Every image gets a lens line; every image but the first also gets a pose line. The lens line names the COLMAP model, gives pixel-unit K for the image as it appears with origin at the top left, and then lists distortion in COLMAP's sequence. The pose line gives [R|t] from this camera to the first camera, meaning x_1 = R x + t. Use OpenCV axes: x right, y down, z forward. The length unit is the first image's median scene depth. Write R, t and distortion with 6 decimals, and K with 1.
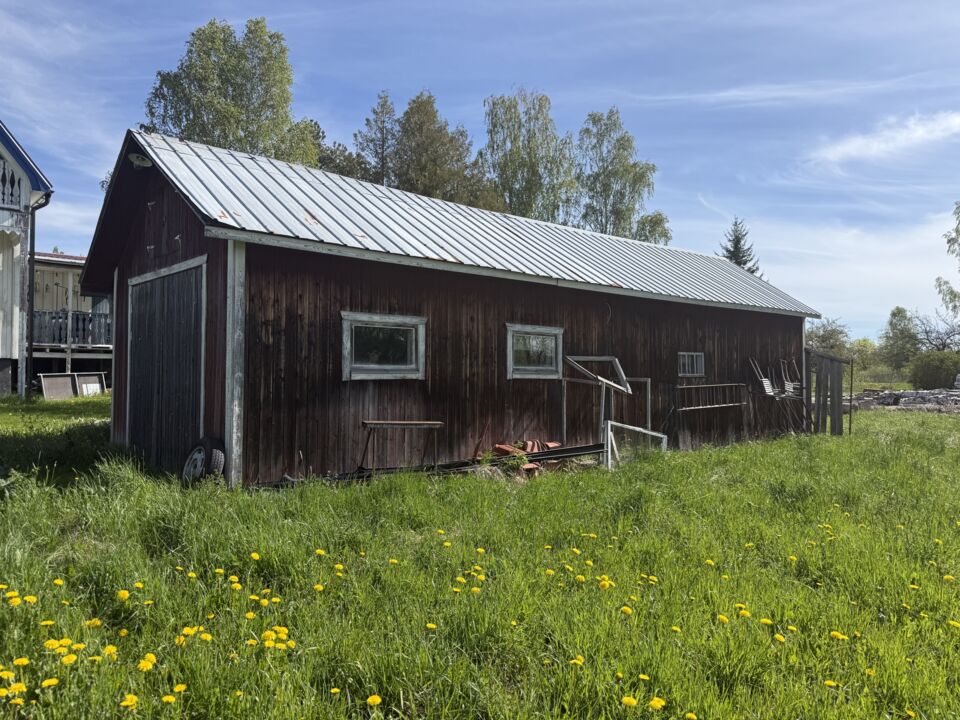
lens RADIAL K [[652.7, 0, 480.0], [0, 652.7, 360.0], [0, 0, 1]] dist [0.048904, -0.071420]
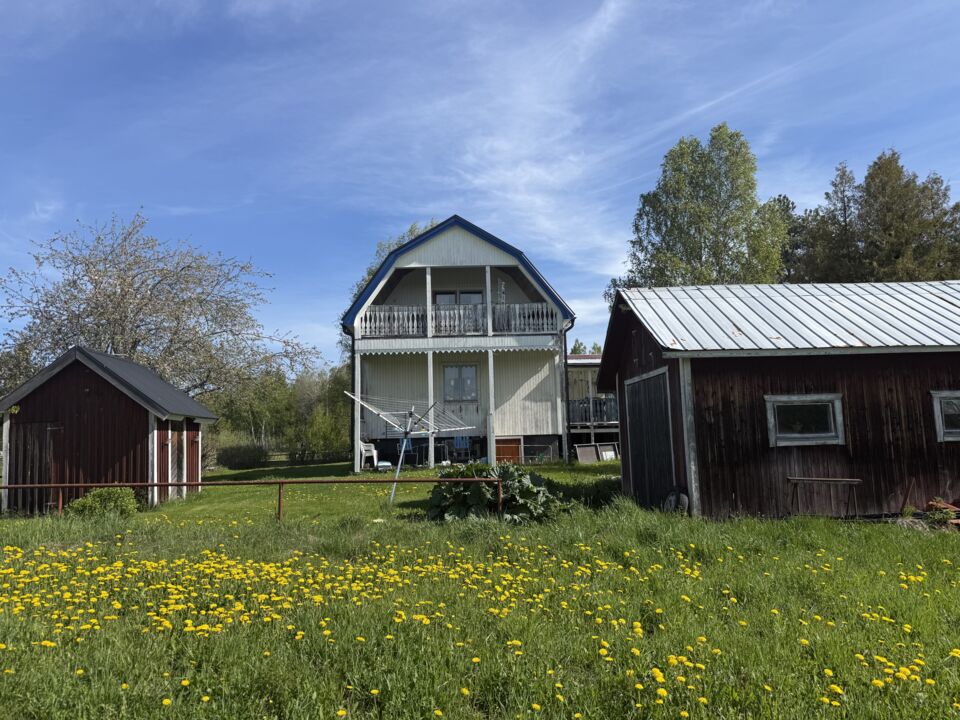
lens RADIAL K [[652.7, 0, 480.0], [0, 652.7, 360.0], [0, 0, 1]] dist [0.048904, -0.071420]
pose [[0.748323, -0.107241, -0.654608, 0.227184], [0.042488, 0.992568, -0.114037, -0.015493], [0.661973, 0.057524, 0.747317, -0.382210]]
